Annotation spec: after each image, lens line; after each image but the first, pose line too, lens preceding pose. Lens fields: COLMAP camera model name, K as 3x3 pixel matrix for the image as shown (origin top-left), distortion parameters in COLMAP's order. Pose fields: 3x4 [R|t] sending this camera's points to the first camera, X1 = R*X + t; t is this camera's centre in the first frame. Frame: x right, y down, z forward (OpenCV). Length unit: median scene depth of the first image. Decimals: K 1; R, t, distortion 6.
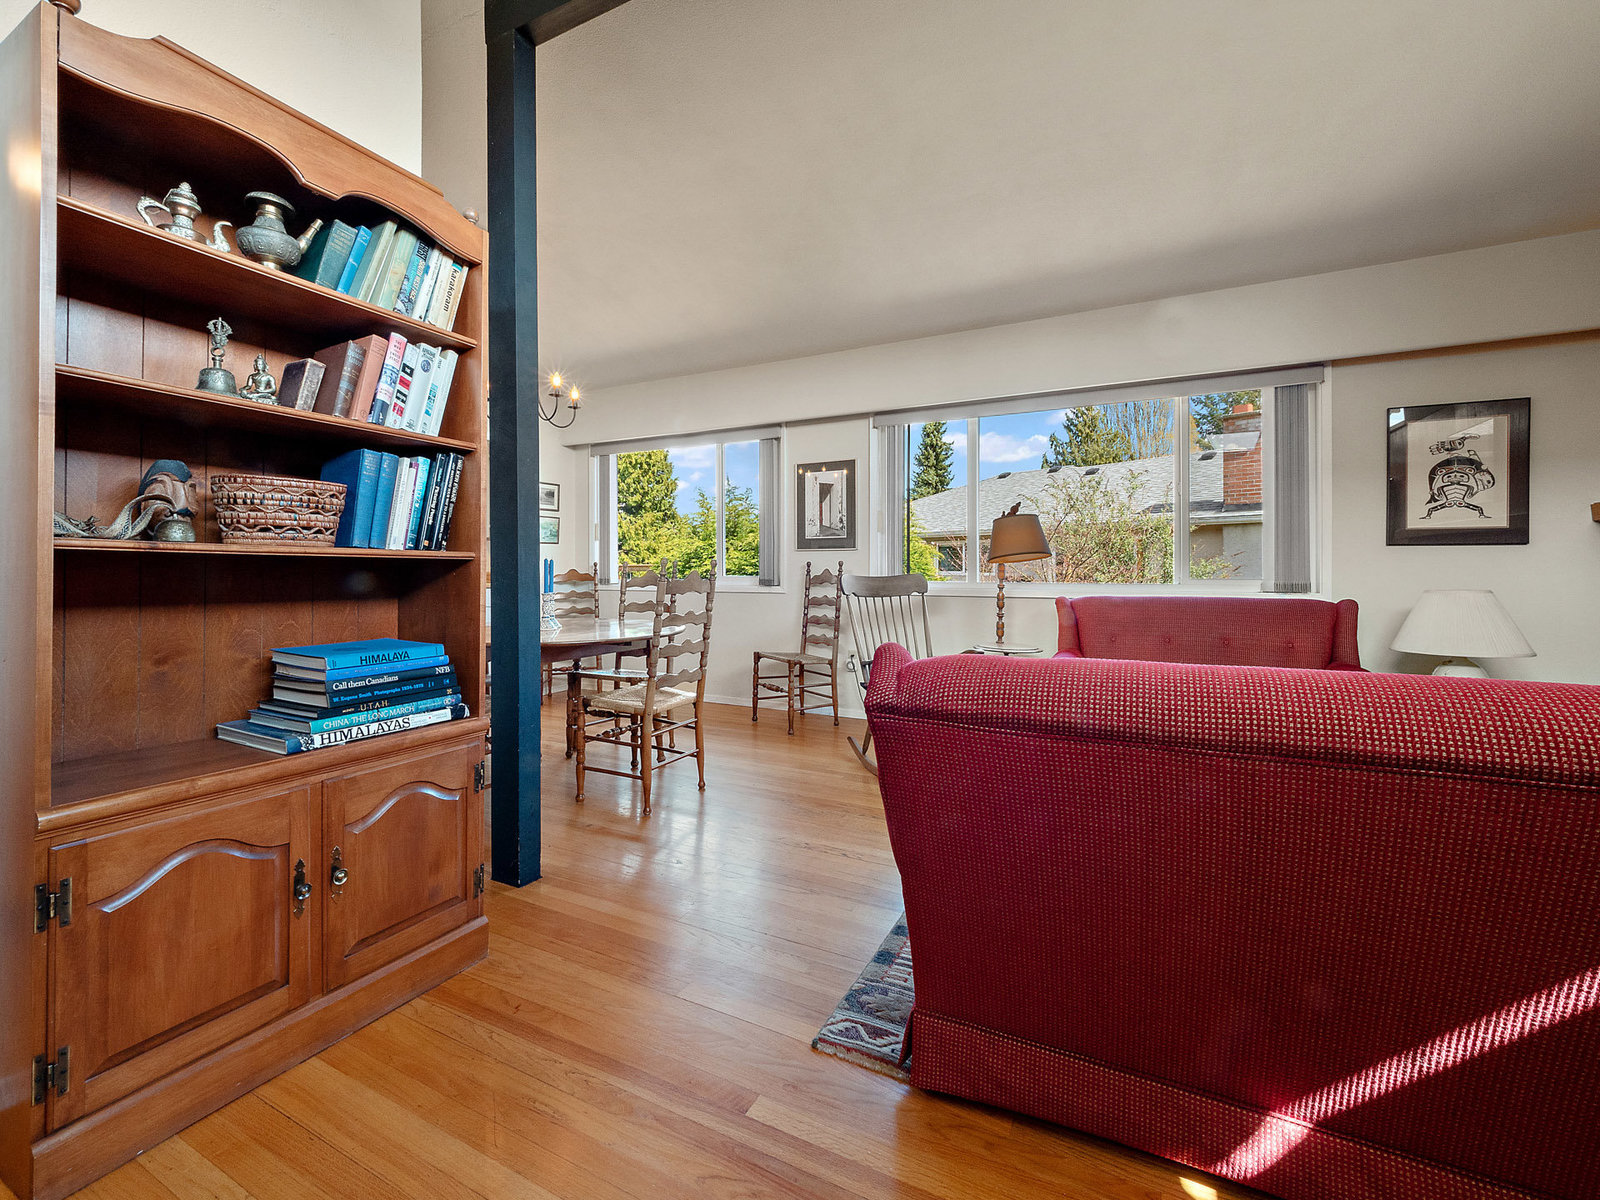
lens RADIAL K [[681.5, 0, 794.0], [0, 681.5, 575.2], [0, 0, 1]] dist [-0.000079, -0.004434]
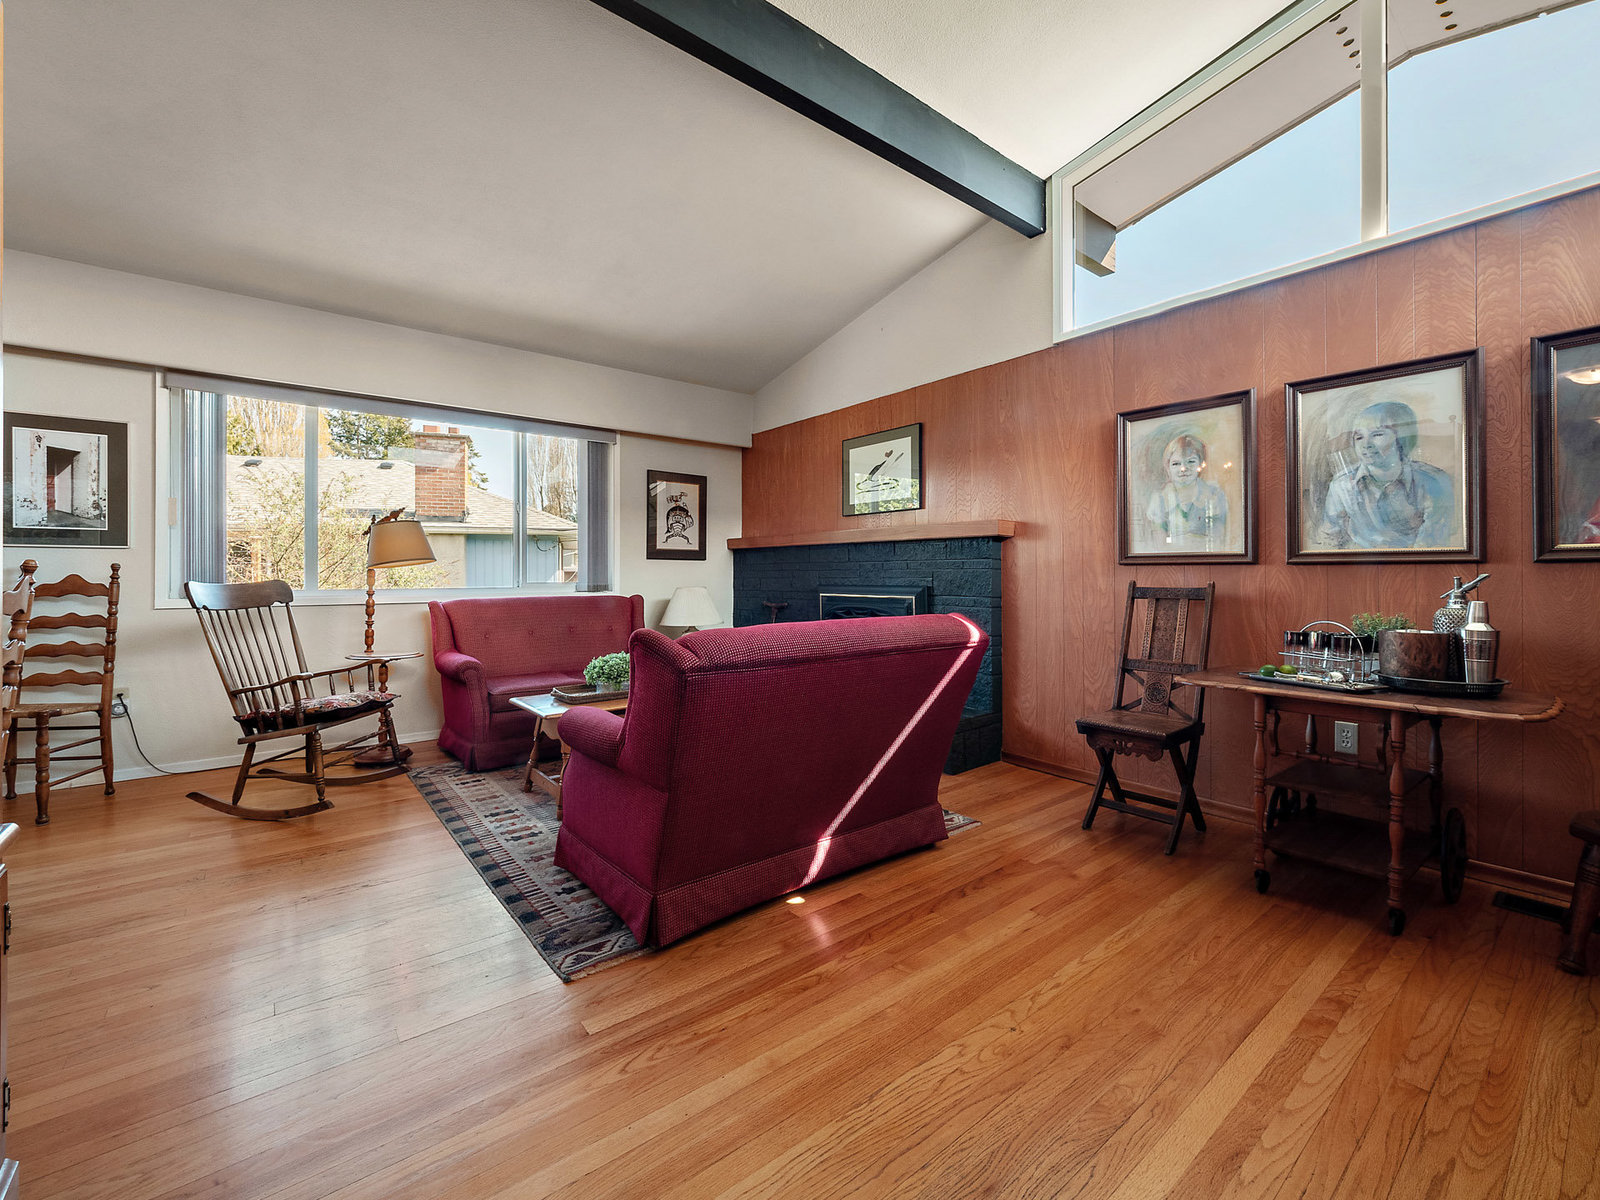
lens RADIAL K [[681.5, 0, 794.0], [0, 681.5, 575.2], [0, 0, 1]] dist [-0.000079, -0.004434]
pose [[0.410841, -0.000044, 0.911707, -0.392536], [0.008328, 0.999958, -0.003705, 0.000745], [-0.911669, 0.009115, 0.410824, 0.071489]]
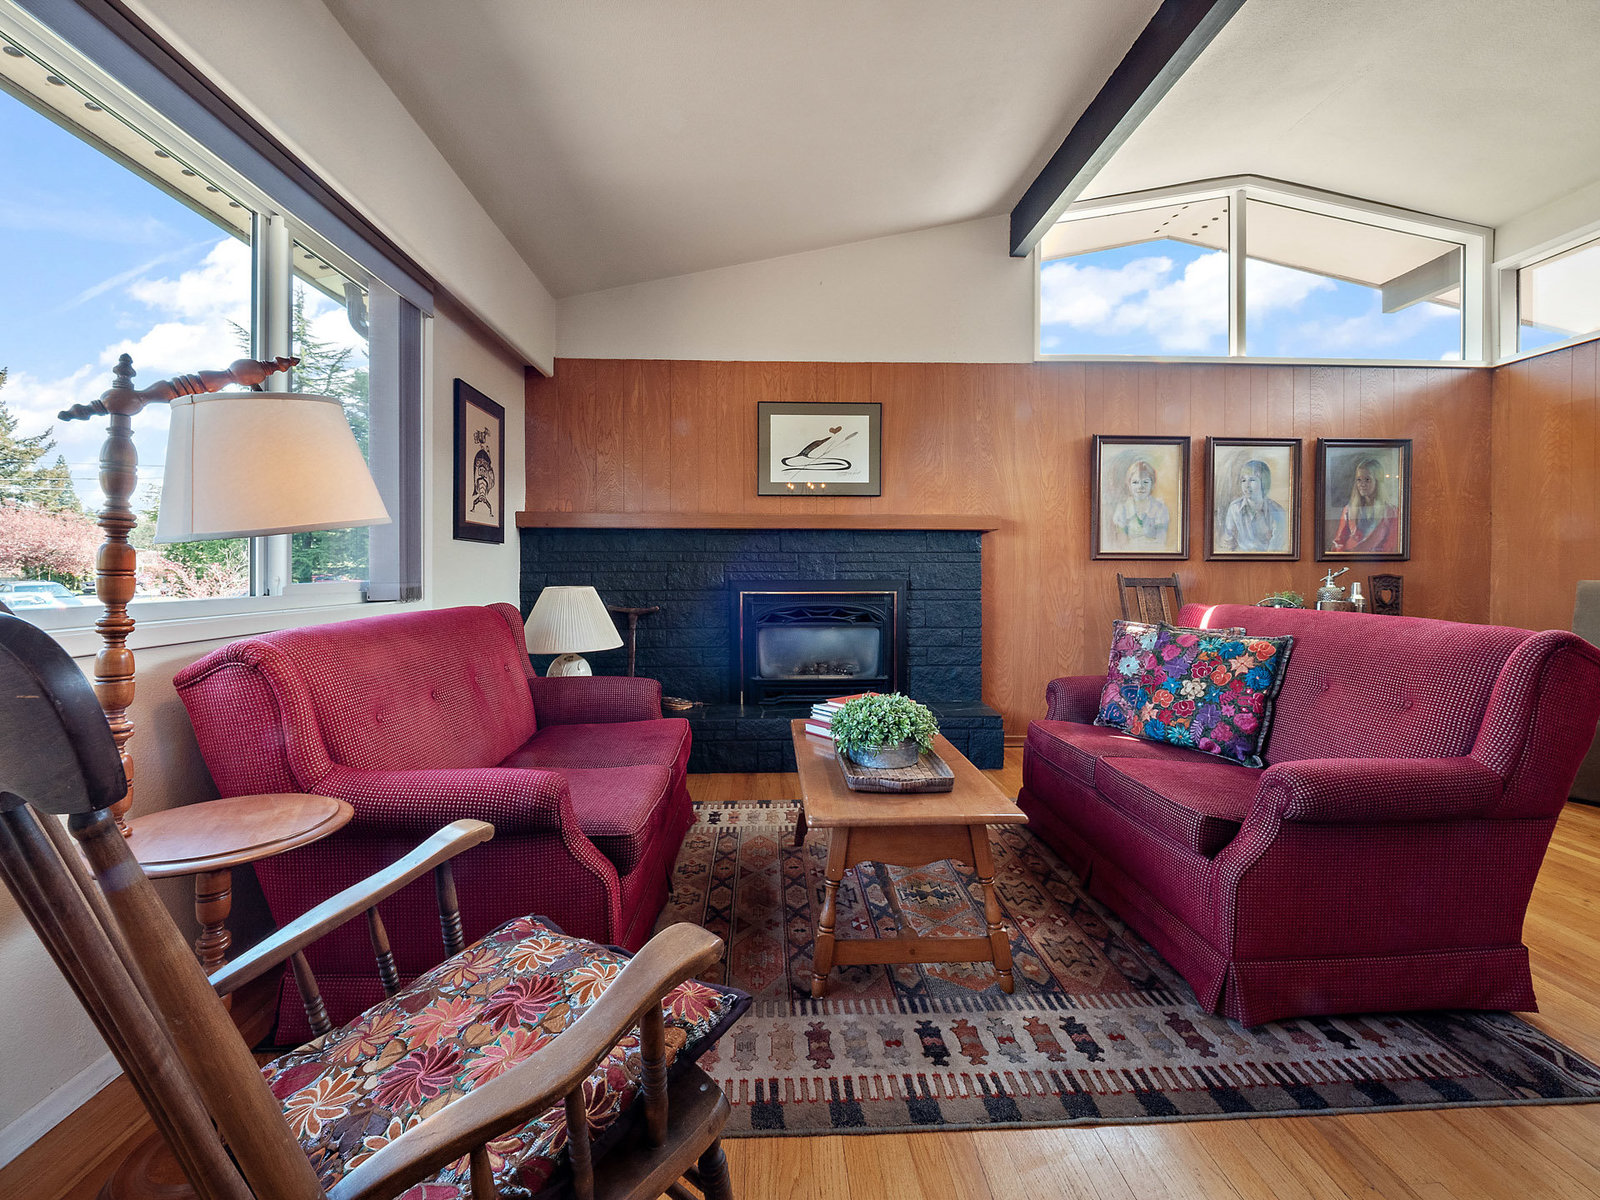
lens RADIAL K [[681.5, 0, 794.0], [0, 681.5, 575.2], [0, 0, 1]] dist [-0.000079, -0.004434]
pose [[-0.504318, -0.006942, 0.863490, -0.077268], [0.007798, 0.999890, 0.012593, -0.005989], [-0.863483, 0.013084, -0.504208, 1.077111]]
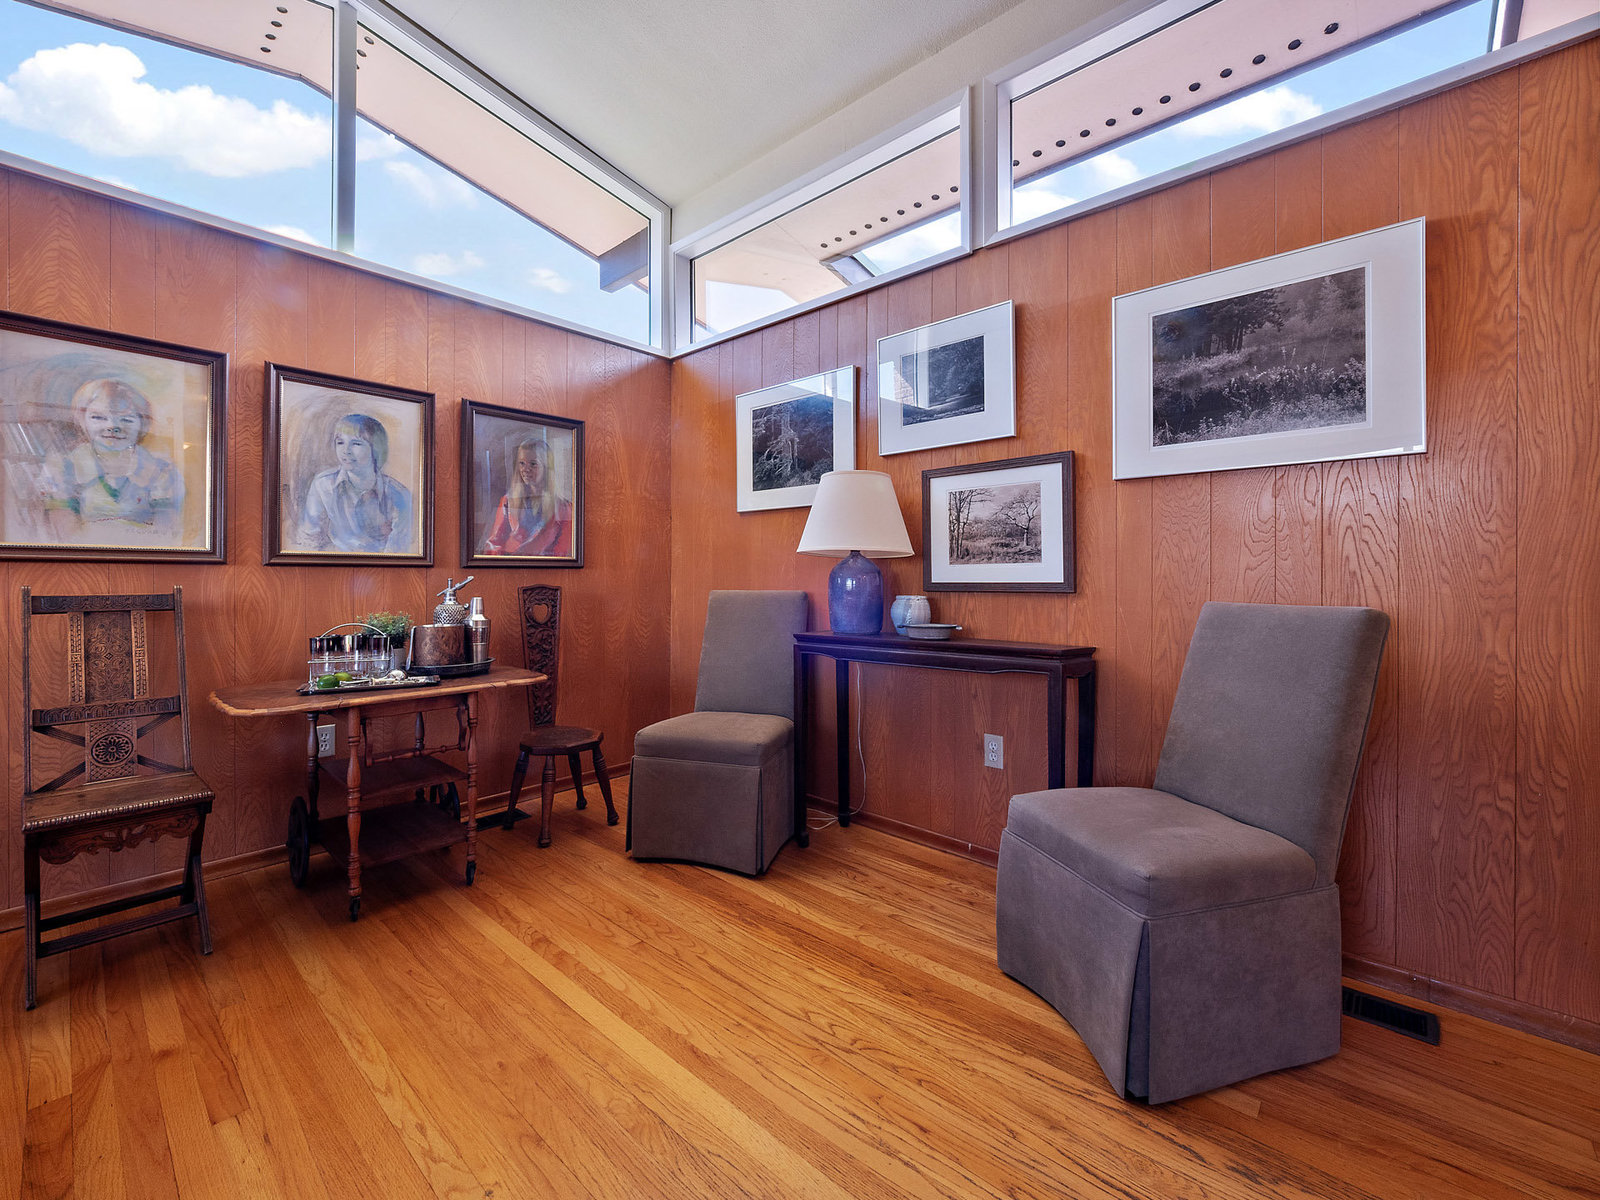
lens RADIAL K [[681.5, 0, 794.0], [0, 681.5, 575.2], [0, 0, 1]] dist [-0.000079, -0.004434]
pose [[-0.965629, 0.003332, 0.259902, -0.143275], [0.004430, 0.999984, 0.003639, 0.000189], [-0.259885, 0.004666, -0.965628, 0.416710]]
